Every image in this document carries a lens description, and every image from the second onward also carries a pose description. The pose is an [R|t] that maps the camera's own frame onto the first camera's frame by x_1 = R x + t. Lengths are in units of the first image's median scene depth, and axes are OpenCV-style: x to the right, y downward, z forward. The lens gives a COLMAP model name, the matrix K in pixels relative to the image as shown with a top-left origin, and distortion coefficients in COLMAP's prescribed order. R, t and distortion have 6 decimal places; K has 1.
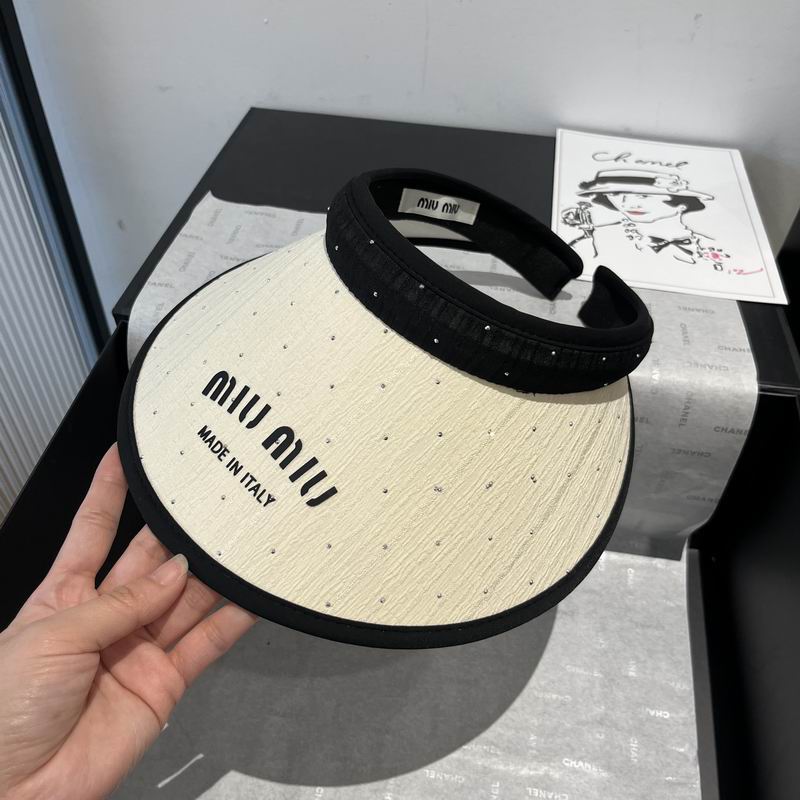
lens RADIAL K [[820.9, 0, 400.7], [0, 820.9, 400.0], [0, 0, 1]] dist [0.012269, 0.000000]
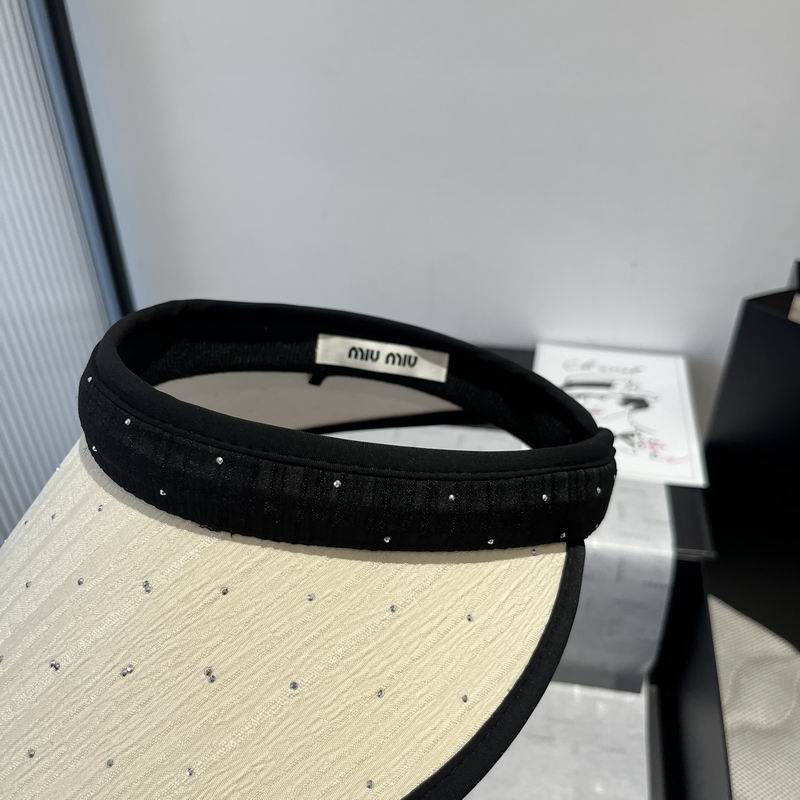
lens RADIAL K [[820.9, 0, 401.3], [0, 820.9, 393.5], [0, 0, 1]] dist [0.012269, 0.000000]
pose [[0.997178, -0.024559, -0.070946, 0.083935], [0.010392, 0.981037, -0.193539, -0.011197], [0.074354, 0.192256, 0.978524, -0.314702]]
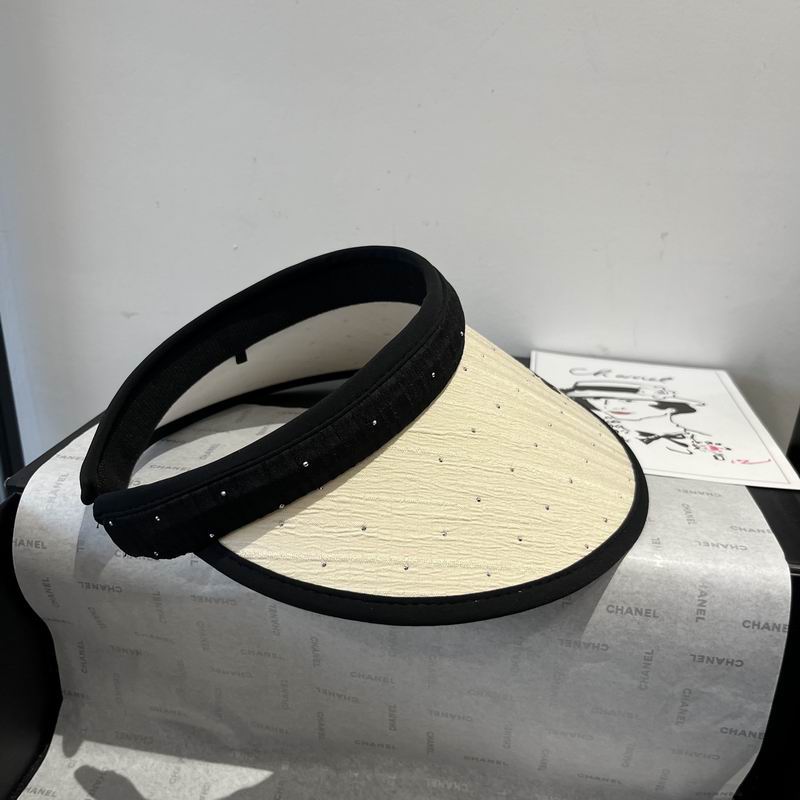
lens RADIAL K [[820.9, 0, 392.9], [0, 820.9, 412.9], [0, 0, 1]] dist [0.012269, 0.000000]
pose [[0.999895, 0.006874, -0.012793, 0.051754], [-0.011202, 0.925671, -0.378165, 0.127794], [0.009243, 0.378268, 0.925650, 0.174923]]
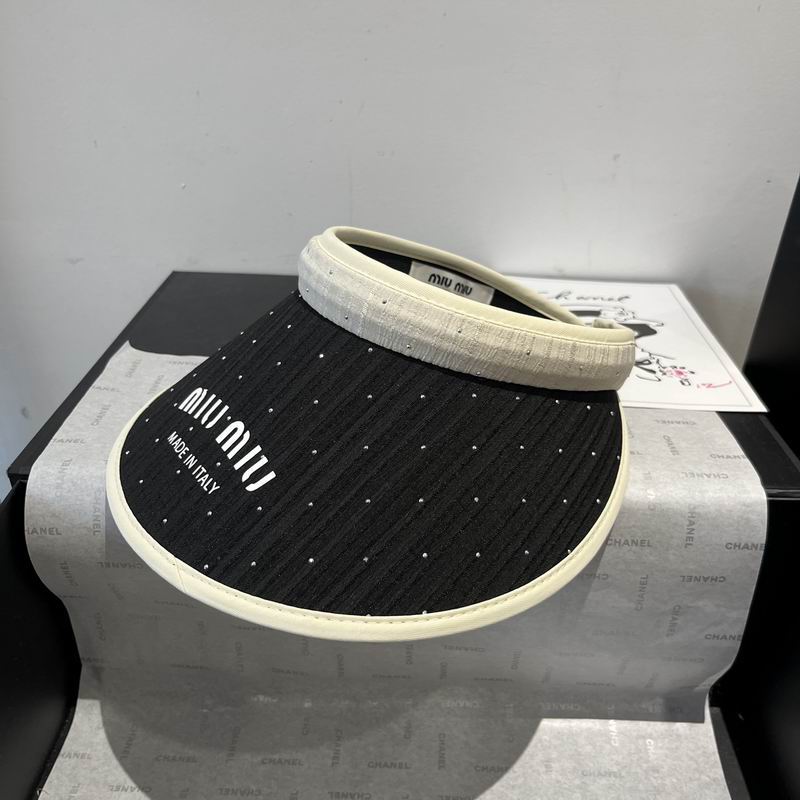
lens RADIAL K [[820.9, 0, 402.5], [0, 820.9, 400.7], [0, 0, 1]] dist [0.012269, 0.000000]
pose [[0.993006, -0.070500, 0.094709, -0.023520], [0.092466, 0.963162, -0.252525, 0.064493], [-0.073417, 0.259516, 0.962944, 0.131166]]
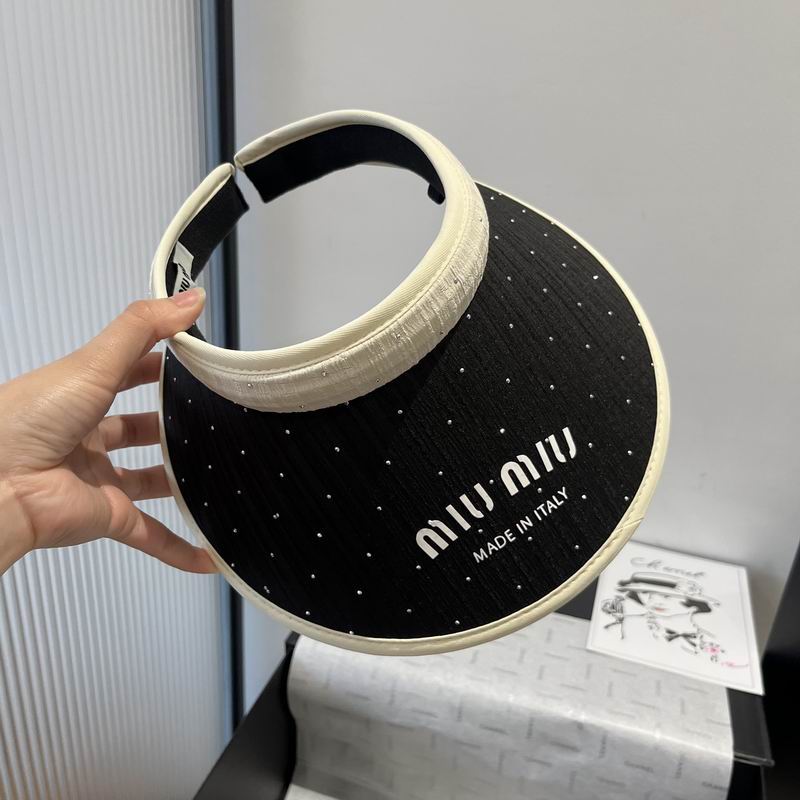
lens RADIAL K [[820.9, 0, 404.7], [0, 820.9, 392.5], [0, 0, 1]] dist [0.012269, 0.000000]
pose [[0.989161, 0.079915, -0.123183, 0.009405], [-0.122390, 0.912218, -0.390998, 0.033150], [0.081123, 0.401836, 0.912111, -0.468189]]
